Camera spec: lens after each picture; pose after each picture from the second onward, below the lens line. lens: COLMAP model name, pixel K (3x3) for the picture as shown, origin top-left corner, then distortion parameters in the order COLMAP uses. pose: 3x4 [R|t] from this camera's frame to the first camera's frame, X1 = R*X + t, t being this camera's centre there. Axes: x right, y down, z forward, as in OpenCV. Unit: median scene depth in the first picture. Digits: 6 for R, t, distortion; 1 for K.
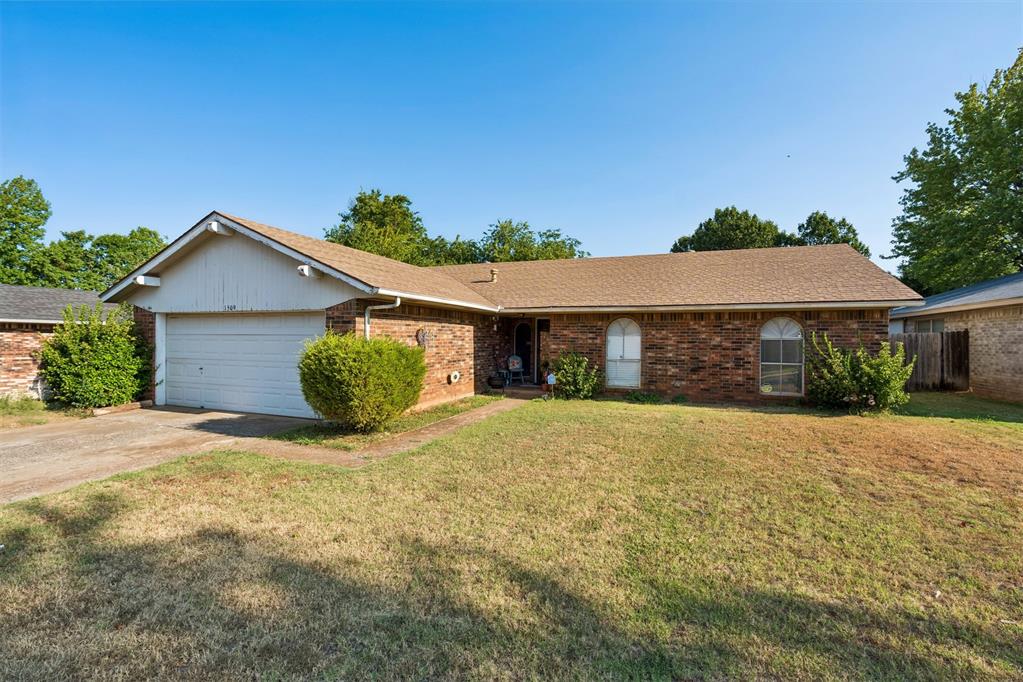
lens RADIAL K [[465.0, 0, 510.9], [0, 465.0, 339.4], [0, 0, 1]] dist [-0.007866, 0.001975]
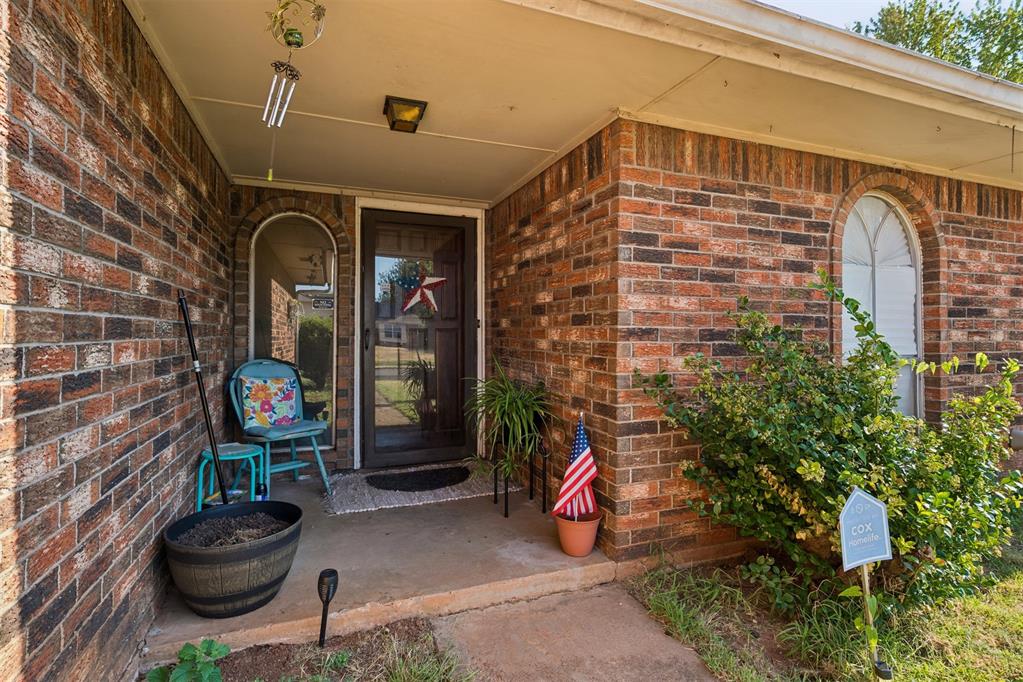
lens RADIAL K [[502.2, 0, 510.2], [0, 502.2, 335.2], [0, 0, 1]] dist [-0.000835, -0.000048]
pose [[0.736726, -0.007999, 0.676144, -0.083736], [0.004854, 0.999967, 0.006542, 0.029076], [-0.676174, -0.001538, 0.736740, 0.980659]]
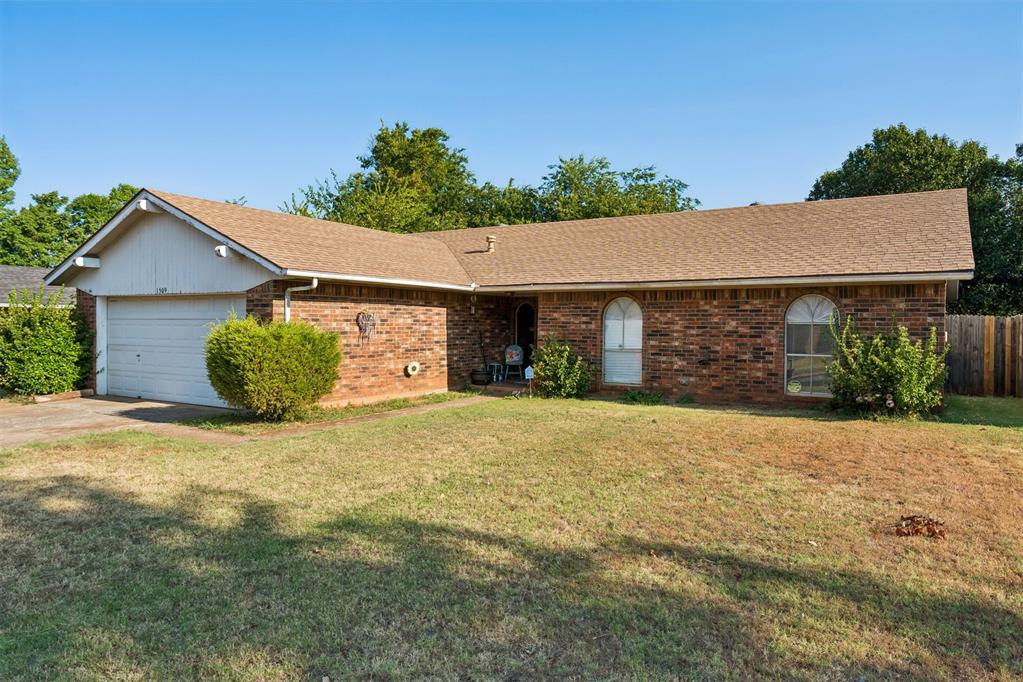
lens RADIAL K [[694.3, 0, 511.3], [0, 694.3, 337.6], [0, 0, 1]] dist [0.000689, 0.011102]
pose [[0.983403, 0.002284, -0.181419, 0.282752], [0.000658, 0.999869, 0.016155, 0.003933], [0.181432, -0.016006, 0.983273, -0.208272]]
